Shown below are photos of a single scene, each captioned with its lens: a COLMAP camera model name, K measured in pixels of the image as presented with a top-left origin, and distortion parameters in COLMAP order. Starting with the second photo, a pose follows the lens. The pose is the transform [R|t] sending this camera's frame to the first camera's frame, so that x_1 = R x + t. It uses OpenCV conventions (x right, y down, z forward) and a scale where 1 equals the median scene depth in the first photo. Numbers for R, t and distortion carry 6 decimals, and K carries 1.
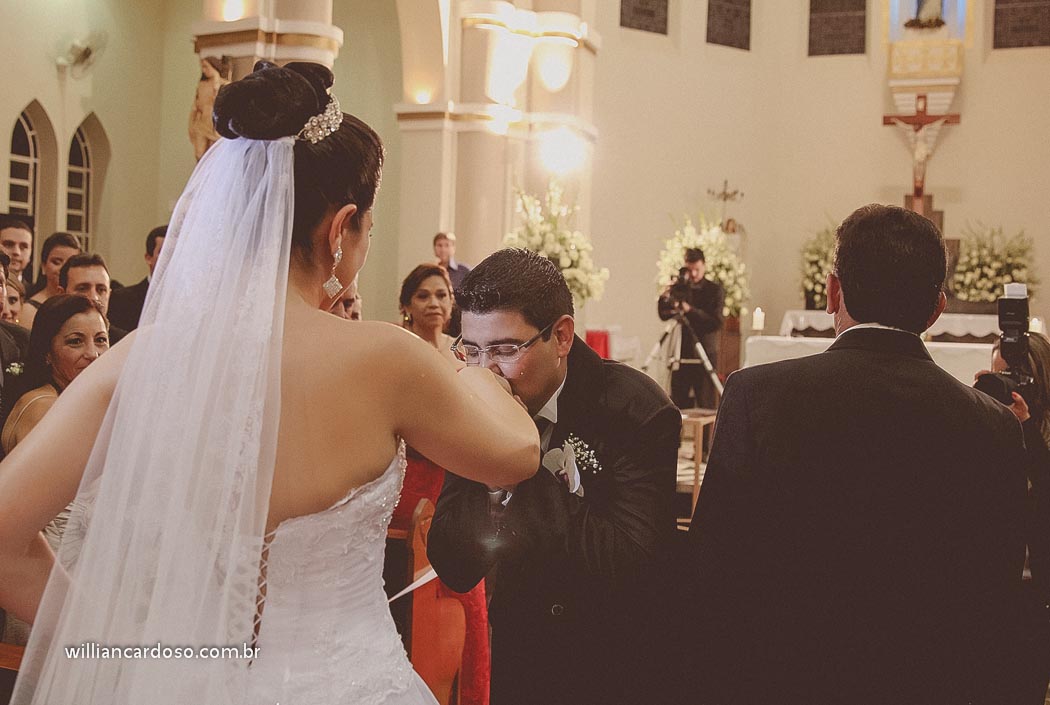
lens RADIAL K [[1220.1, 0, 526.1], [0, 1220.1, 353.7], [0, 0, 1]] dist [-0.065570, 0.000000]
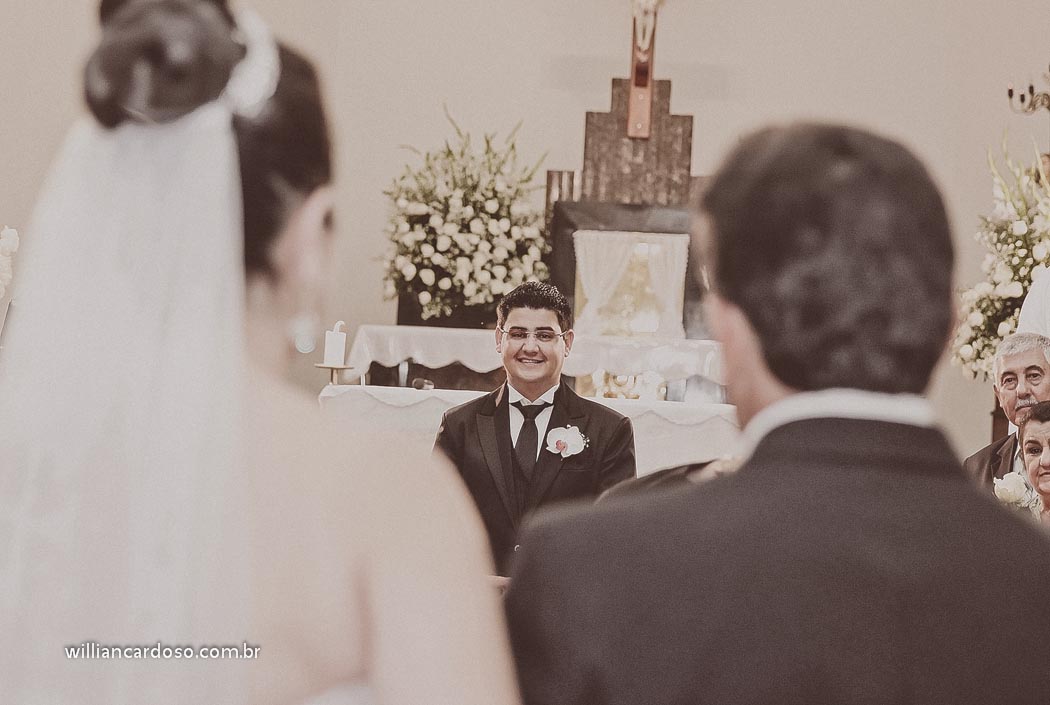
lens RADIAL K [[2857.4, 0, 525.1], [0, 2857.4, 352.9], [0, 0, 1]] dist [-0.182090, 0.000000]
pose [[0.962981, 0.013078, 0.269251, -0.011858], [-0.006616, 0.999668, -0.024895, 0.001186], [-0.269488, 0.022192, 0.962748, -0.038456]]
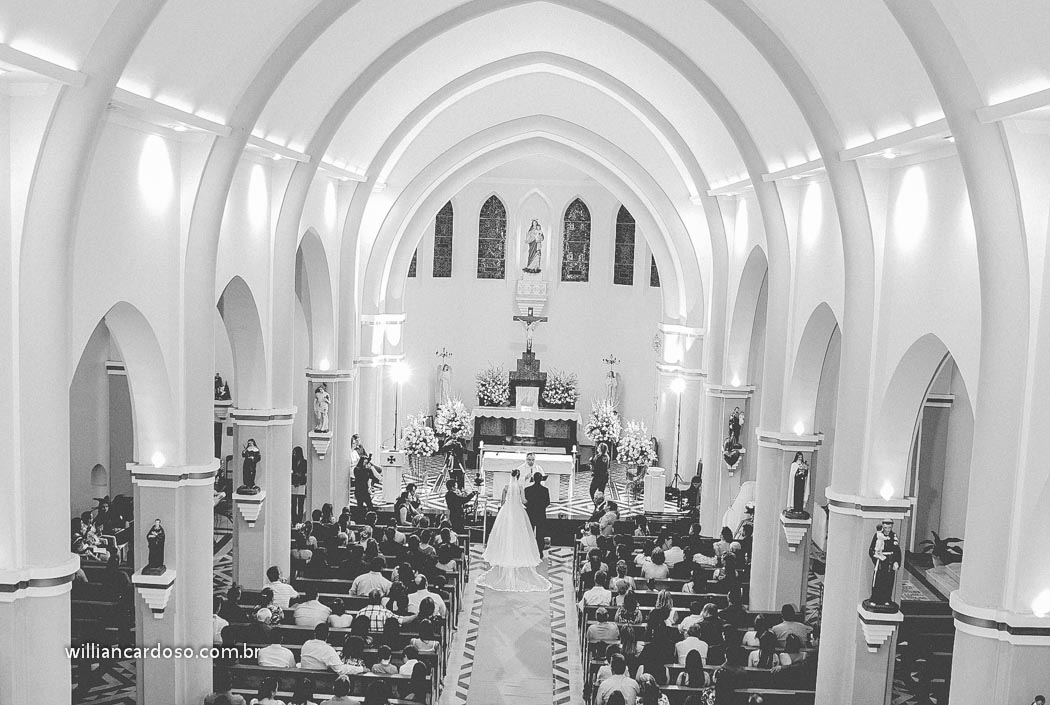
lens RADIAL K [[1220.1, 0, 524.7], [0, 1220.1, 352.6], [0, 0, 1]] dist [-0.065570, 0.000000]
pose [[0.943630, -0.024254, 0.330113, -0.430672], [0.001011, 0.997518, 0.070401, -0.295654], [-0.331001, -0.066099, 0.941312, -1.126993]]
